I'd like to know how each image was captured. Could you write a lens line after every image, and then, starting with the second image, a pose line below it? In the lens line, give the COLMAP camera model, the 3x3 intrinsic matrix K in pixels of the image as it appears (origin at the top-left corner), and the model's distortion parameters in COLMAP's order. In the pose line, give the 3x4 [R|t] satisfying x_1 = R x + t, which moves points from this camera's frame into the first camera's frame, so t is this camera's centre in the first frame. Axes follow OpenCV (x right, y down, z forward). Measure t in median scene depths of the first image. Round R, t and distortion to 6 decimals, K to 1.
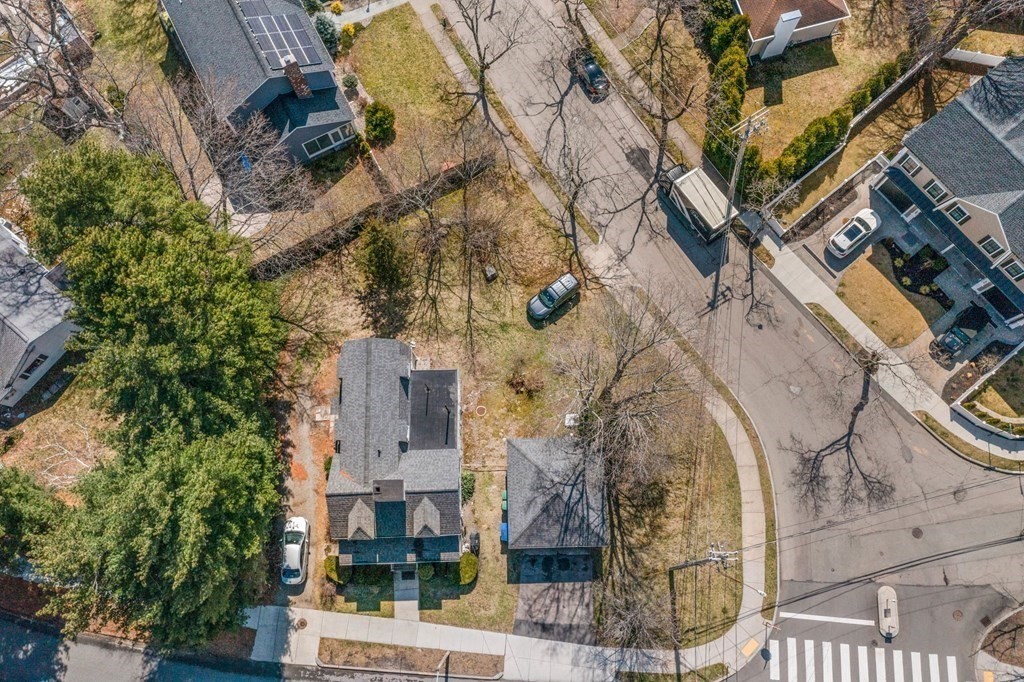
lens RADIAL K [[806.7, 0, 512.0], [0, 806.7, 341.0], [0, 0, 1]] dist [-0.008779, 0.000374]
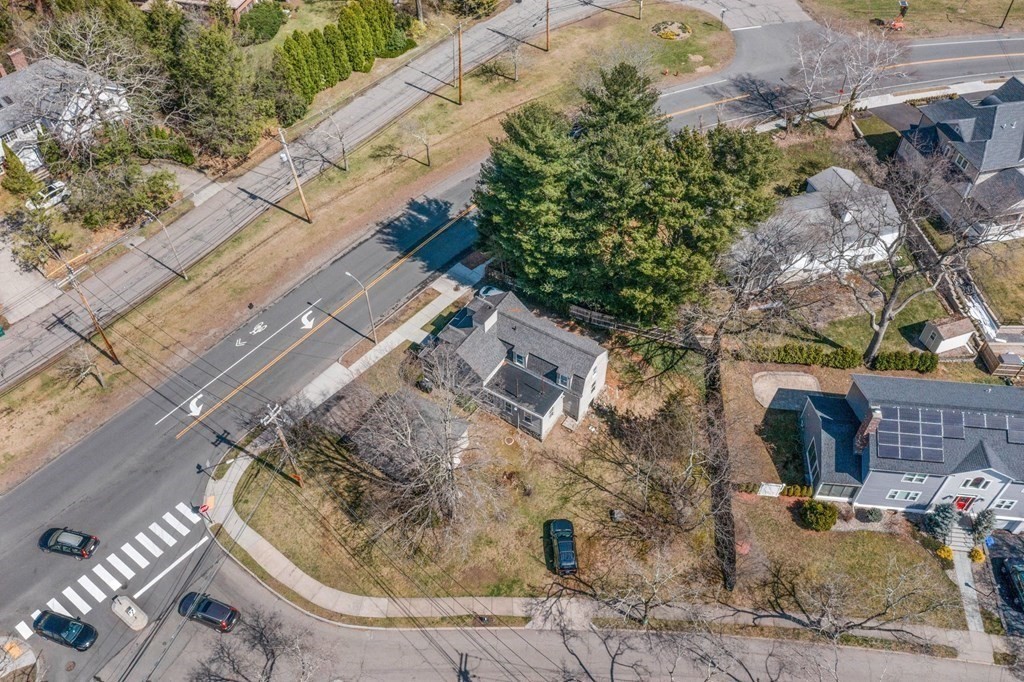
lens RADIAL K [[811.5, 0, 510.4], [0, 811.5, 335.8], [0, 0, 1]] dist [-0.006020, 0.000726]
pose [[-0.567742, 0.613665, -0.548712, 0.513308], [-0.794512, -0.234021, 0.560343, -0.538377], [0.215453, 0.754089, 0.620427, 0.164542]]
